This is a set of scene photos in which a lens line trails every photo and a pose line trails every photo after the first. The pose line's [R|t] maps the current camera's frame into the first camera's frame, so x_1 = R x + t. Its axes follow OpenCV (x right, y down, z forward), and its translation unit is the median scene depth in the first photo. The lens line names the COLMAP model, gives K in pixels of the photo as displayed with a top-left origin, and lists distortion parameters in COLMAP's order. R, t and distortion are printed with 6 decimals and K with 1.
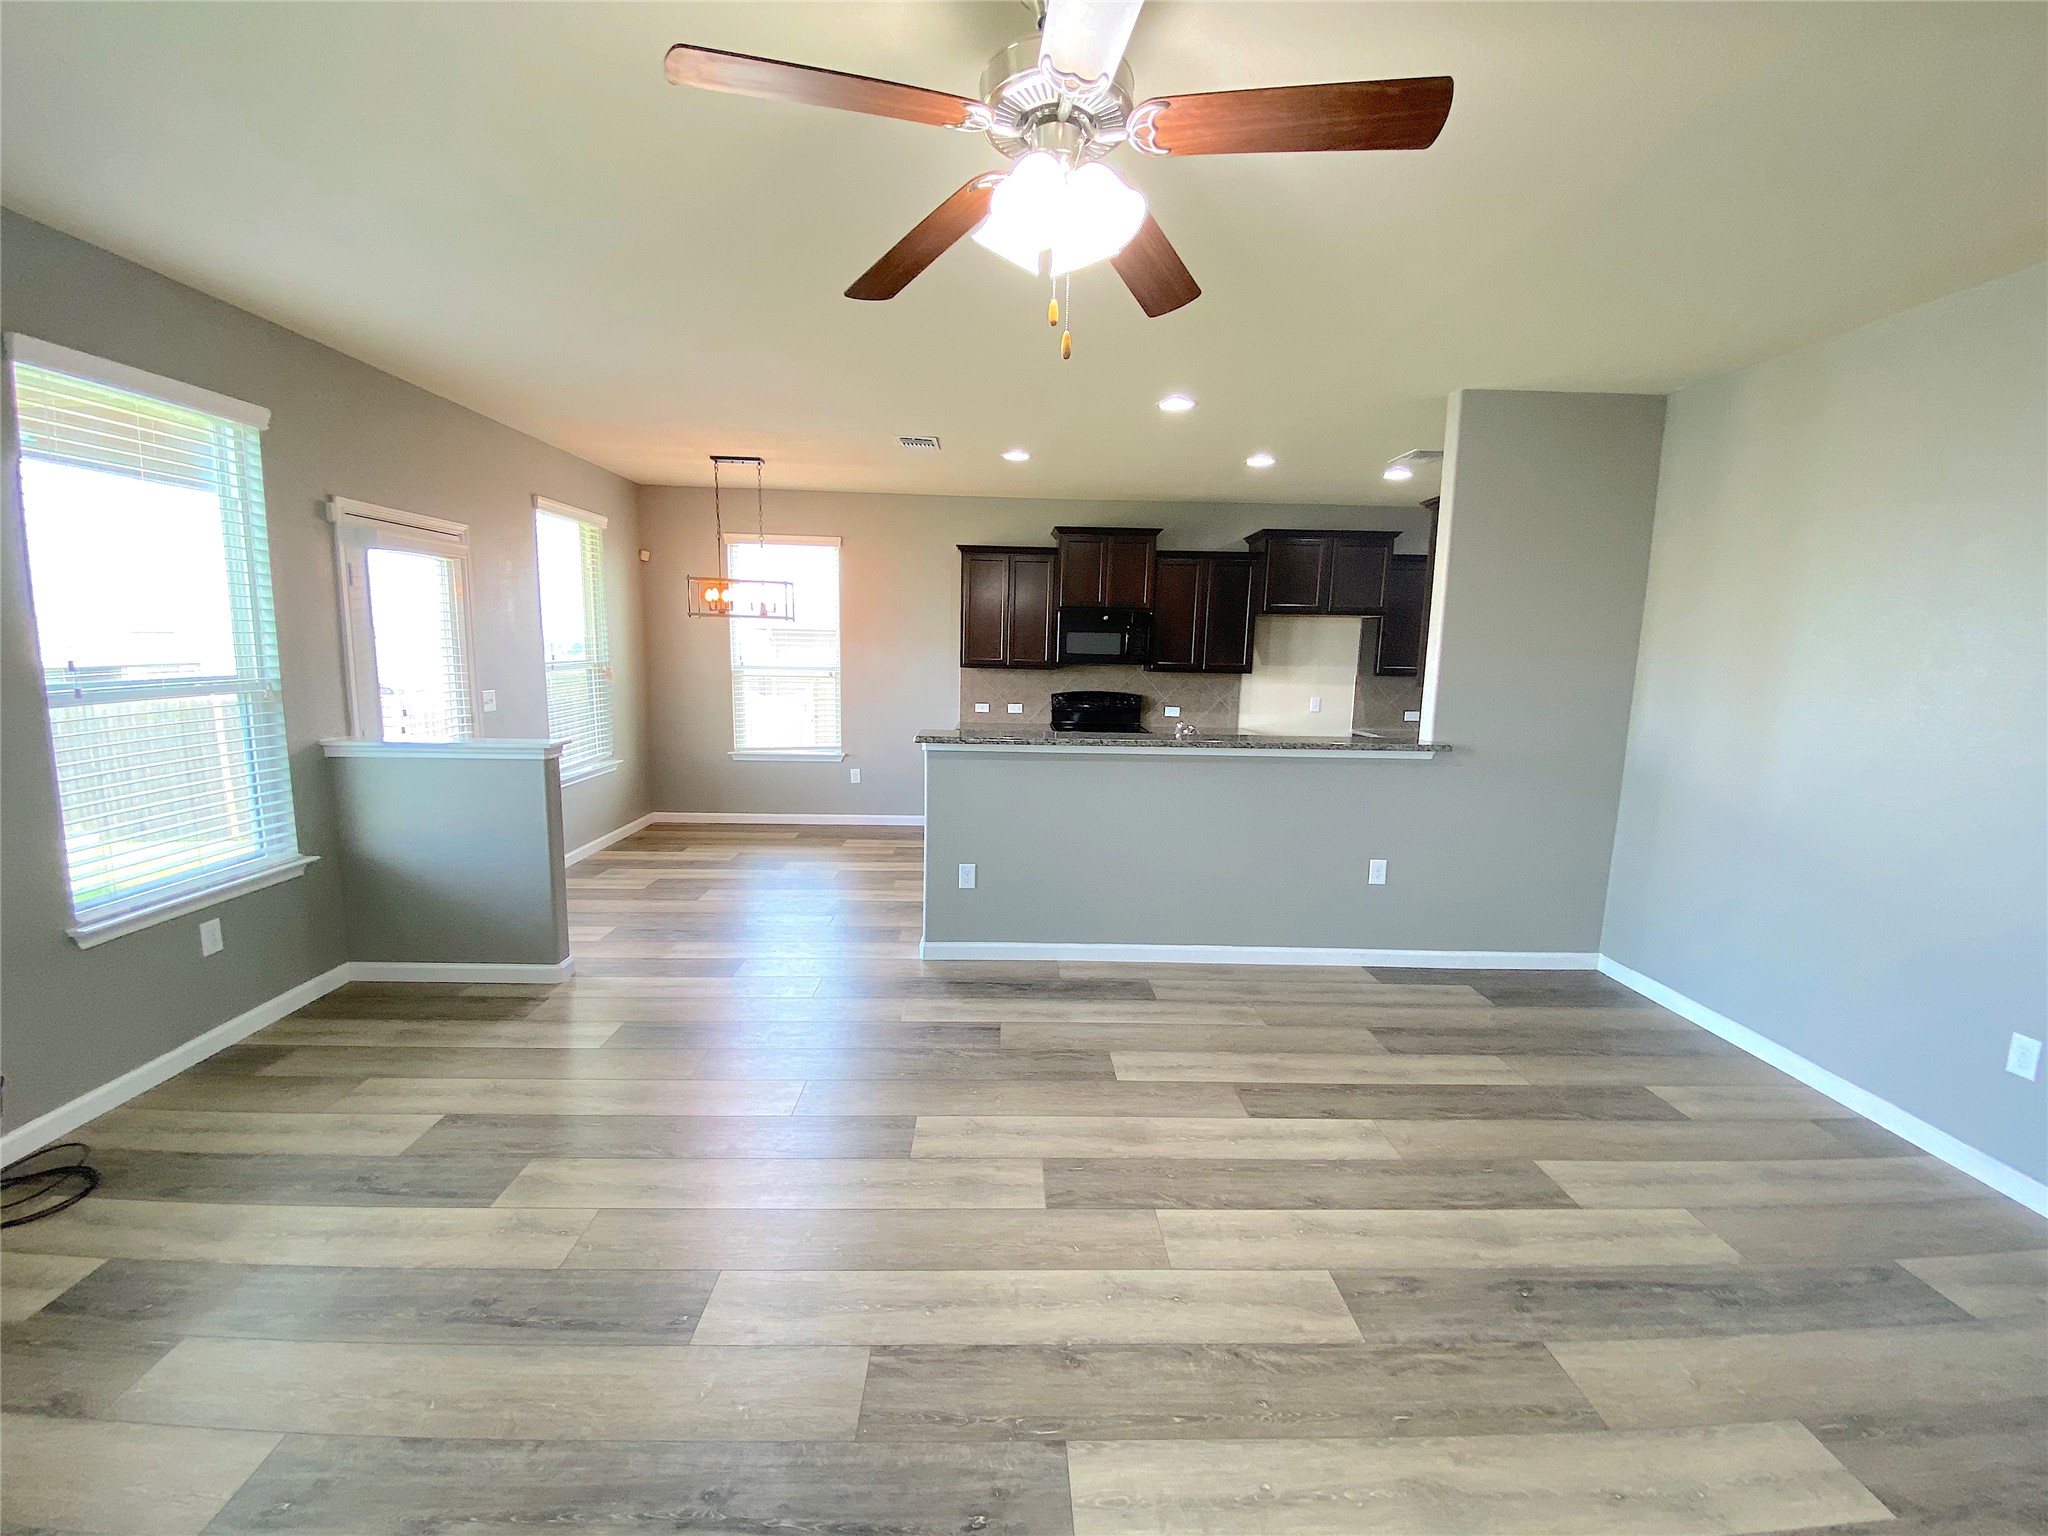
lens RADIAL K [[834.6, 0, 1019.3], [0, 834.6, 761.0], [0, 0, 1]] dist [0.014535, -0.016852]
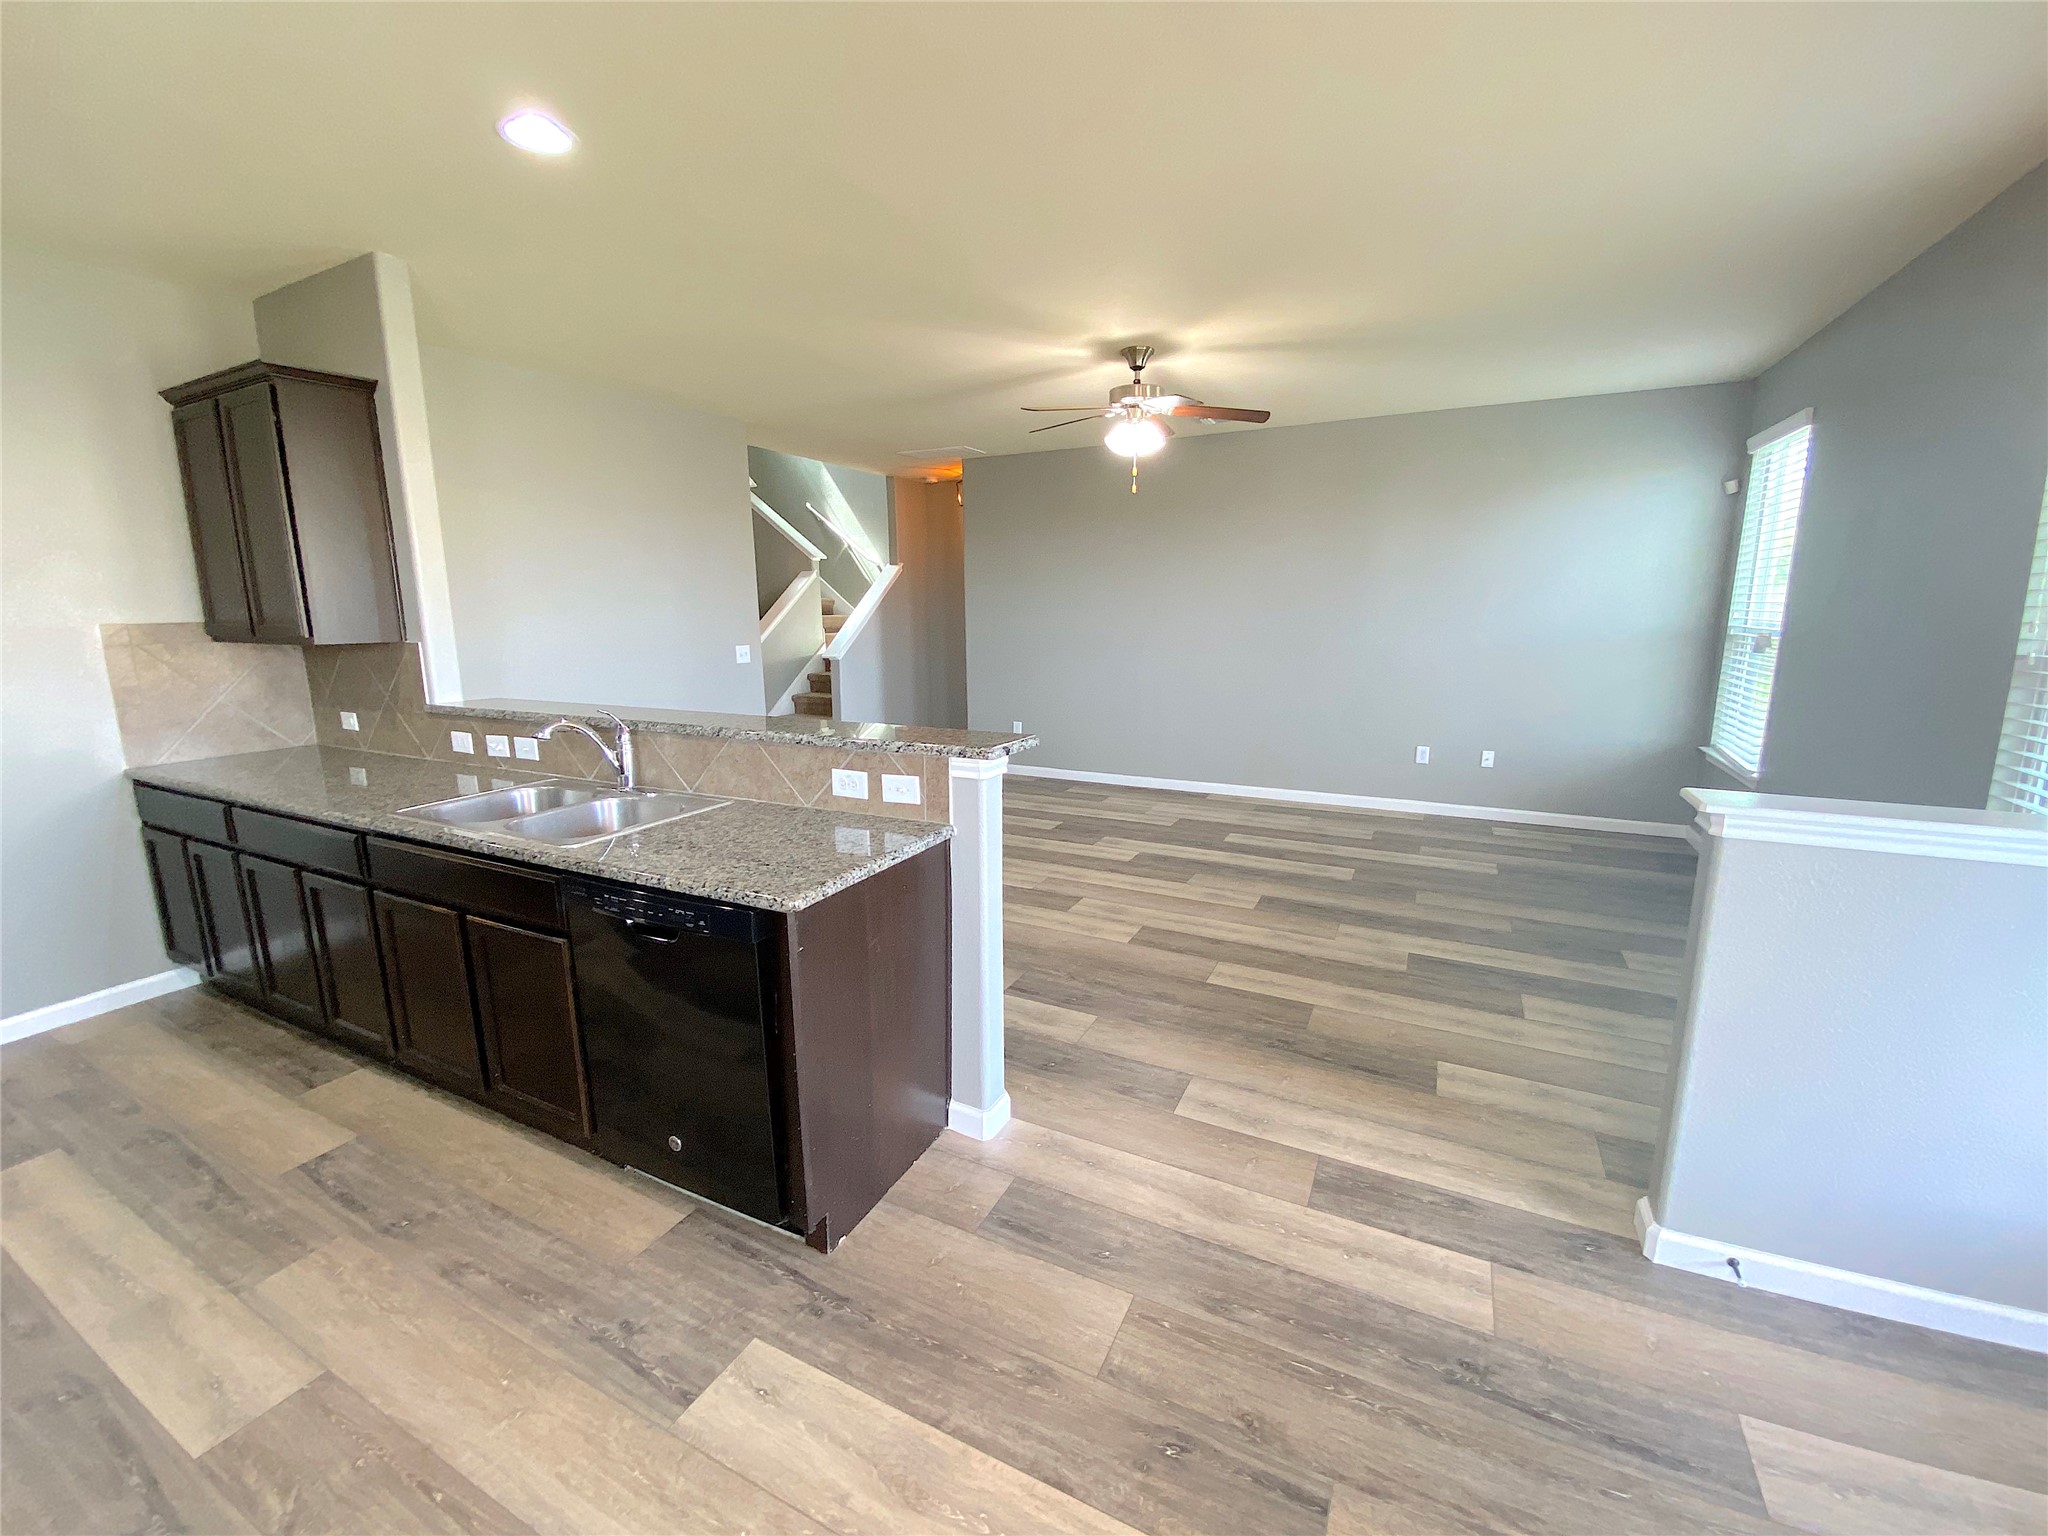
lens RADIAL K [[834.6, 0, 1016.5], [0, 834.6, 758.6], [0, 0, 1]] dist [0.014535, -0.016852]
pose [[-0.880066, -0.101116, 0.463960, -0.406338], [0.053227, 0.949901, 0.307987, -0.207503], [-0.471859, 0.295744, -0.830593, 1.533074]]
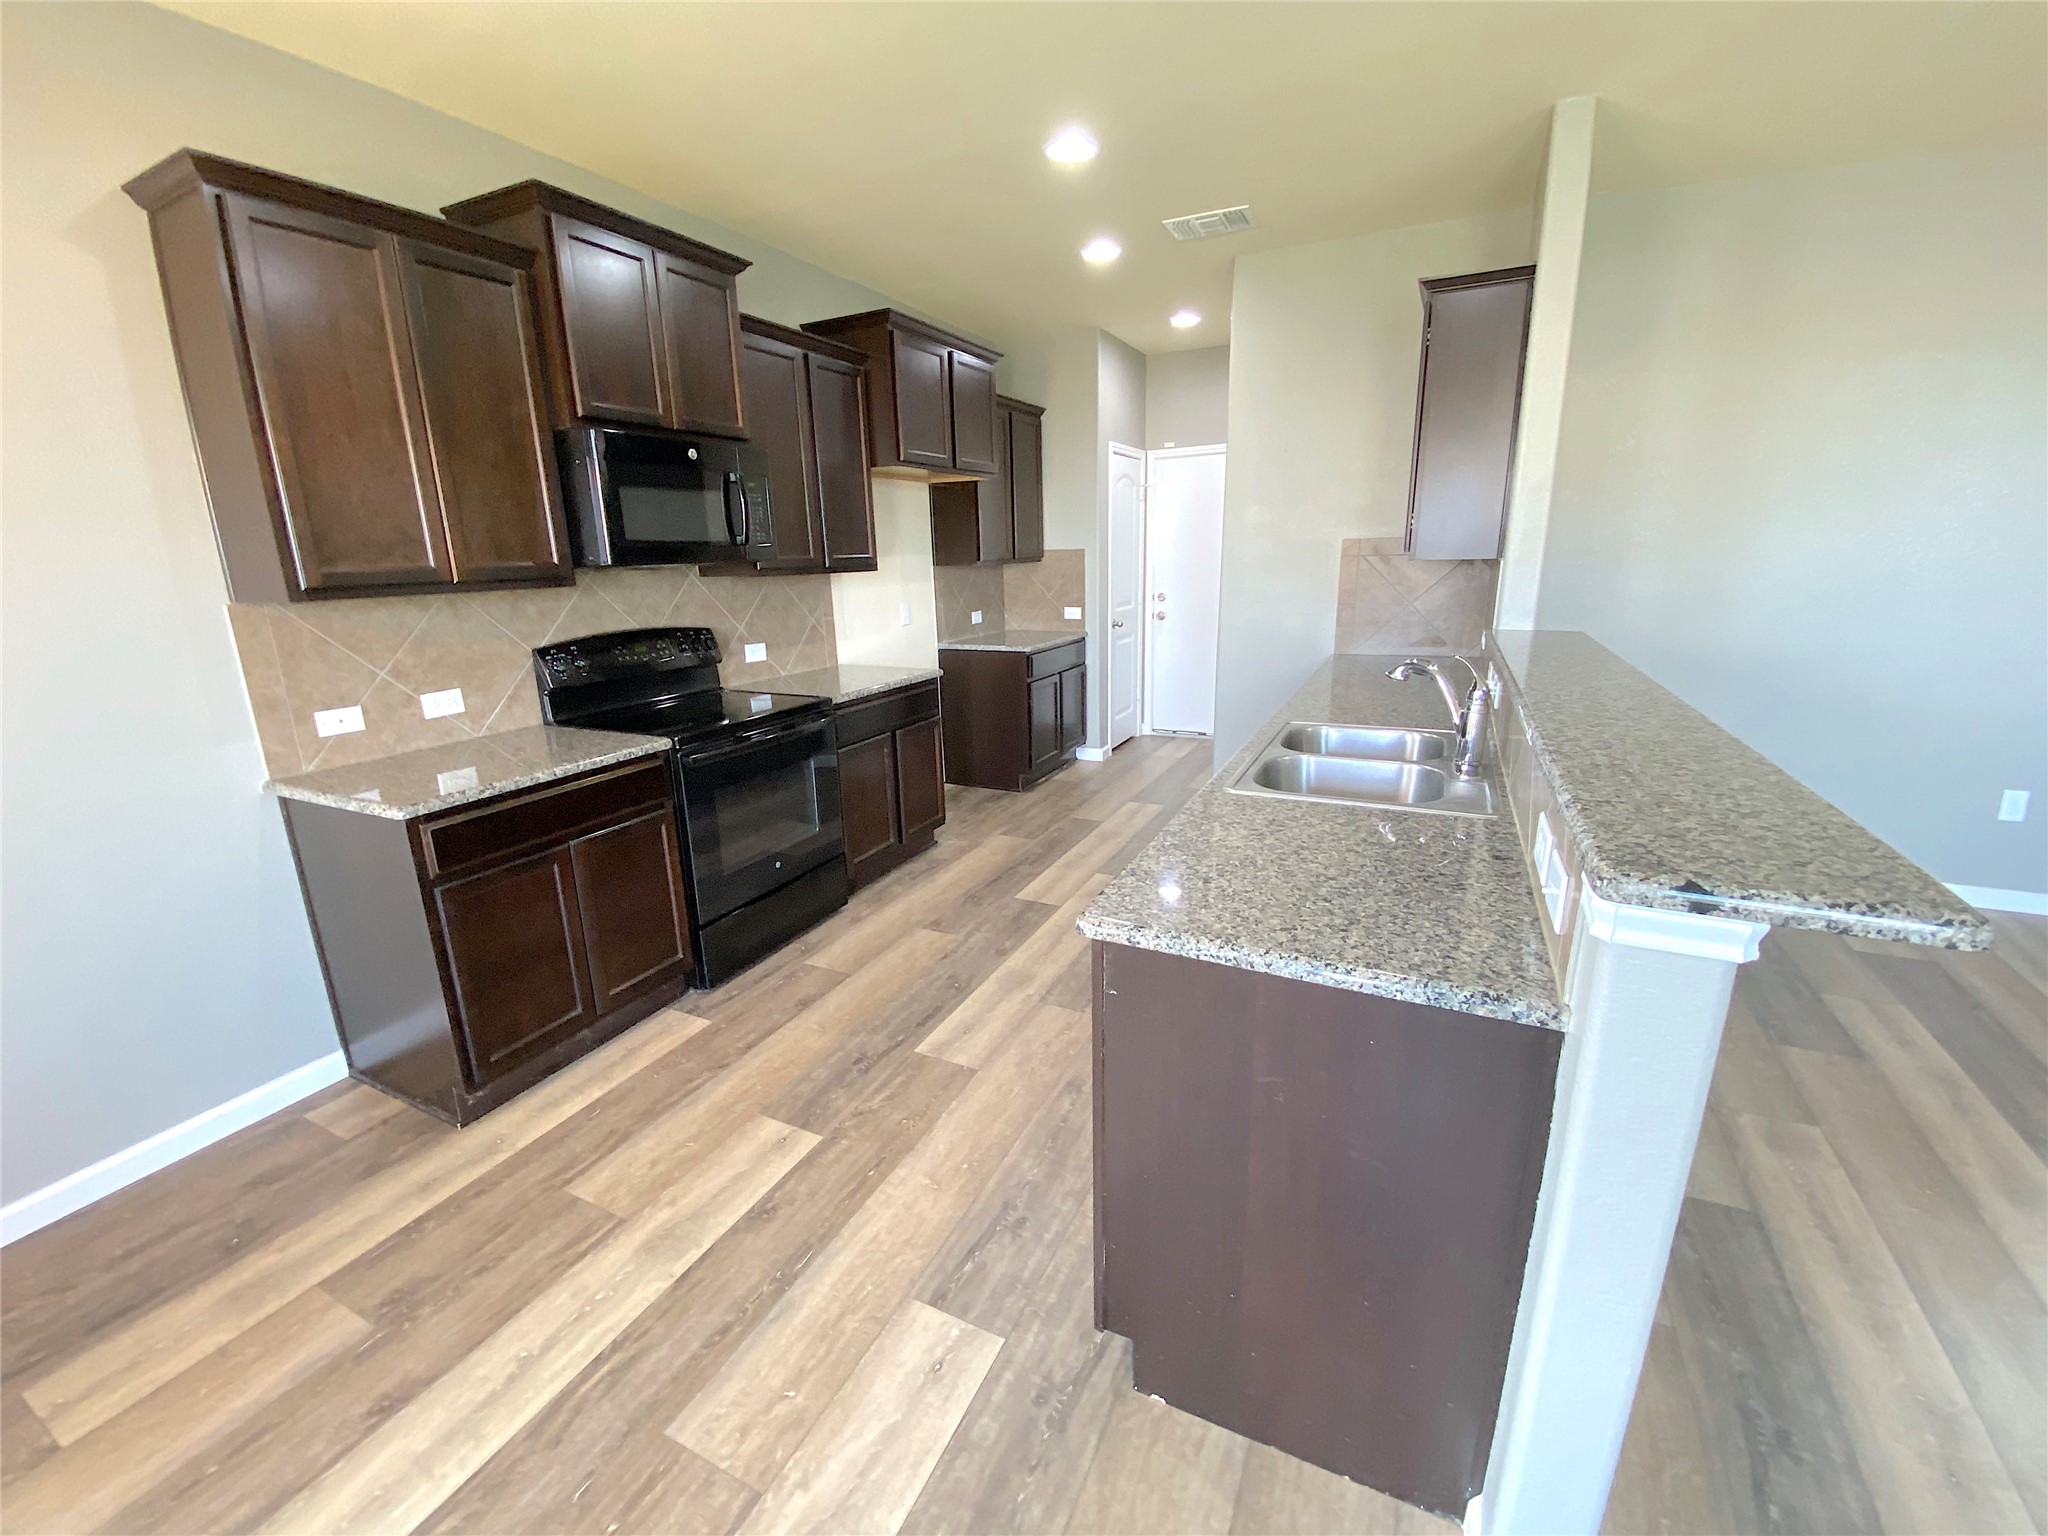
lens RADIAL K [[834.6, 0, 1025.1], [0, 834.6, 756.3], [0, 0, 1]] dist [0.014535, -0.016852]
pose [[0.465161, -0.248098, 0.849749, -0.378862], [0.154008, 0.967965, 0.198307, -0.136719], [-0.871726, 0.038623, 0.488468, 1.092692]]
